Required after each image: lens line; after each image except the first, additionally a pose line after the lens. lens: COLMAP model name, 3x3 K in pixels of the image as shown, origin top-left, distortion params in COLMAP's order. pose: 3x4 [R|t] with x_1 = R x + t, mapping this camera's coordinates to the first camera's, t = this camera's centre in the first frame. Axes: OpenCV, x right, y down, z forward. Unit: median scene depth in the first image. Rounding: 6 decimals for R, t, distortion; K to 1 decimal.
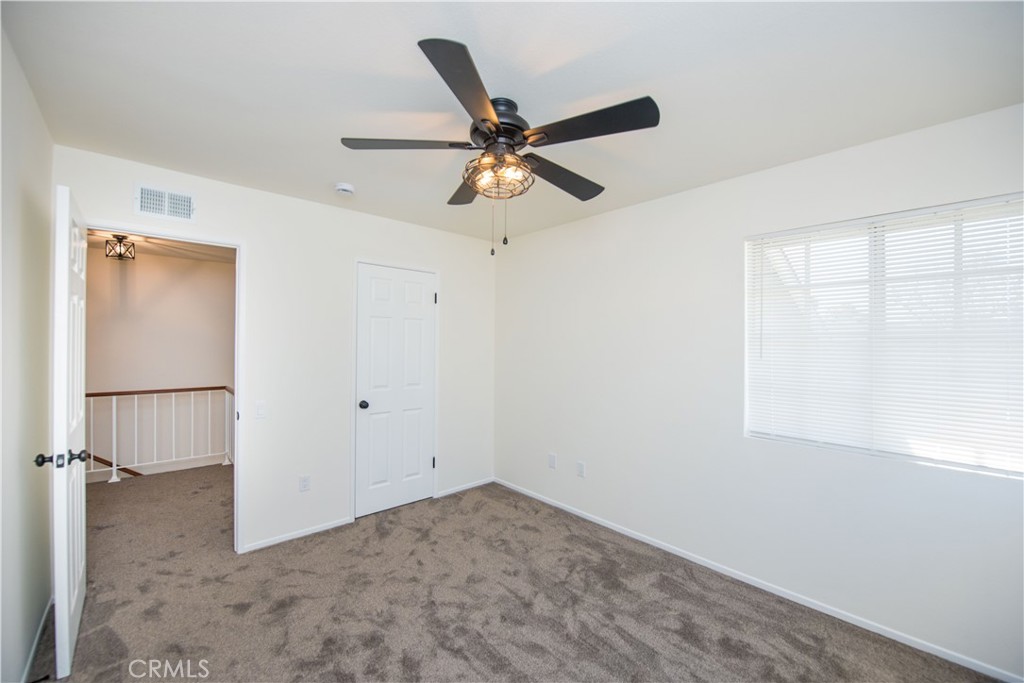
lens RADIAL K [[411.0, 0, 512.0], [0, 411.0, 341.5], [0, 0, 1]] dist [-0.018885, -0.000620]
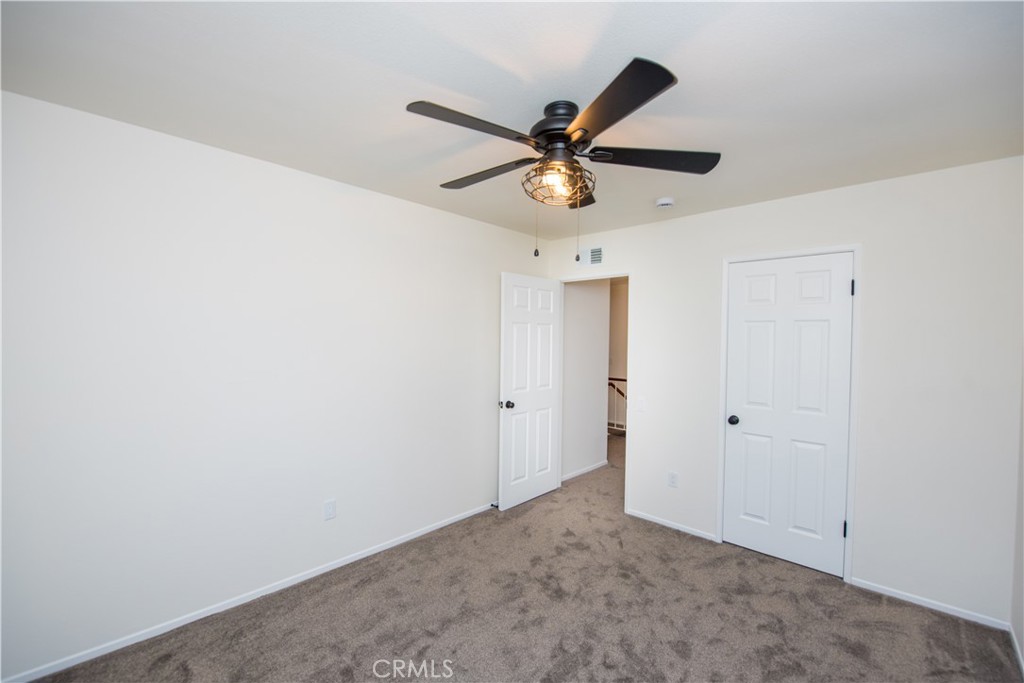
lens RADIAL K [[411.0, 0, 512.0], [0, 411.0, 341.5], [0, 0, 1]] dist [-0.018885, -0.000620]
pose [[0.090149, 0.000187, -0.995928, 0.541175], [-0.015300, 0.999882, -0.001197, -0.013597], [0.995811, 0.015346, 0.090141, 0.470286]]
